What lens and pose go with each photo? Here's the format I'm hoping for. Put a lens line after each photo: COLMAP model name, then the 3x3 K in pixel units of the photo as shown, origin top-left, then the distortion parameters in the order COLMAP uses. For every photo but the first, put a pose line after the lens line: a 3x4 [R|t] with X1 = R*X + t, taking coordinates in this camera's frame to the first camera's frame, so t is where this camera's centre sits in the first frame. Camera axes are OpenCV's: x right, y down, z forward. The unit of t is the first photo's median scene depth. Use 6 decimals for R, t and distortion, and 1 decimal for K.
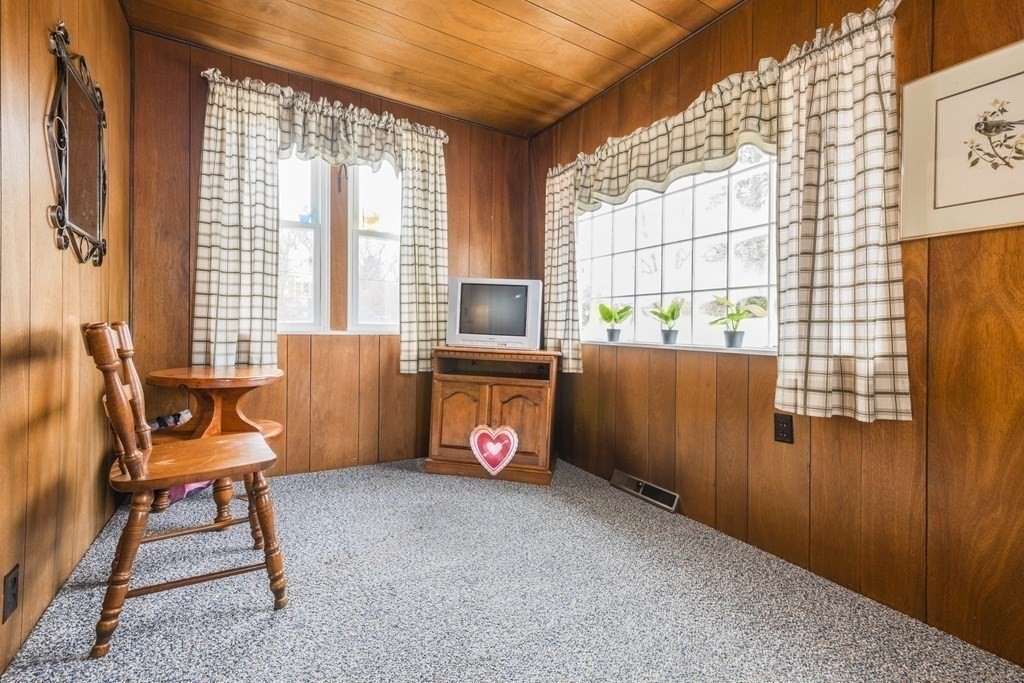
lens RADIAL K [[436.3, 0, 525.1], [0, 436.3, 327.7], [0, 0, 1]] dist [0.007114, -0.000185]
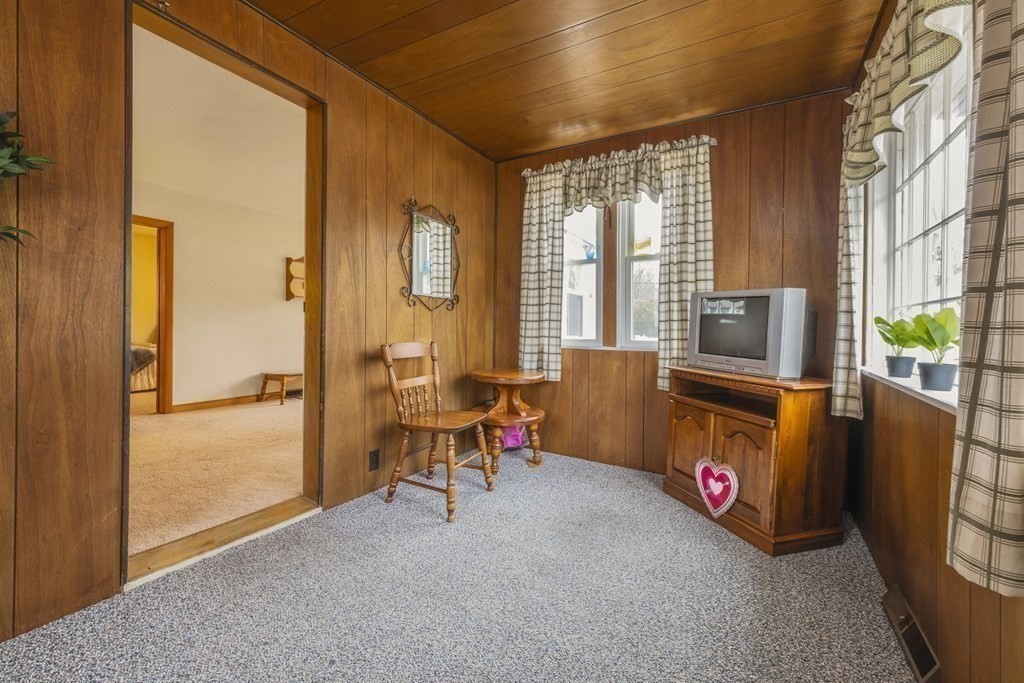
lens RADIAL K [[436.3, 0, 517.8], [0, 436.3, 333.2], [0, 0, 1]] dist [0.007114, -0.000185]
pose [[0.481457, 0.002325, -0.876467, 0.506490], [-0.007214, 0.999973, -0.001311, -0.026849], [0.876440, 0.006954, 0.481461, 0.231955]]
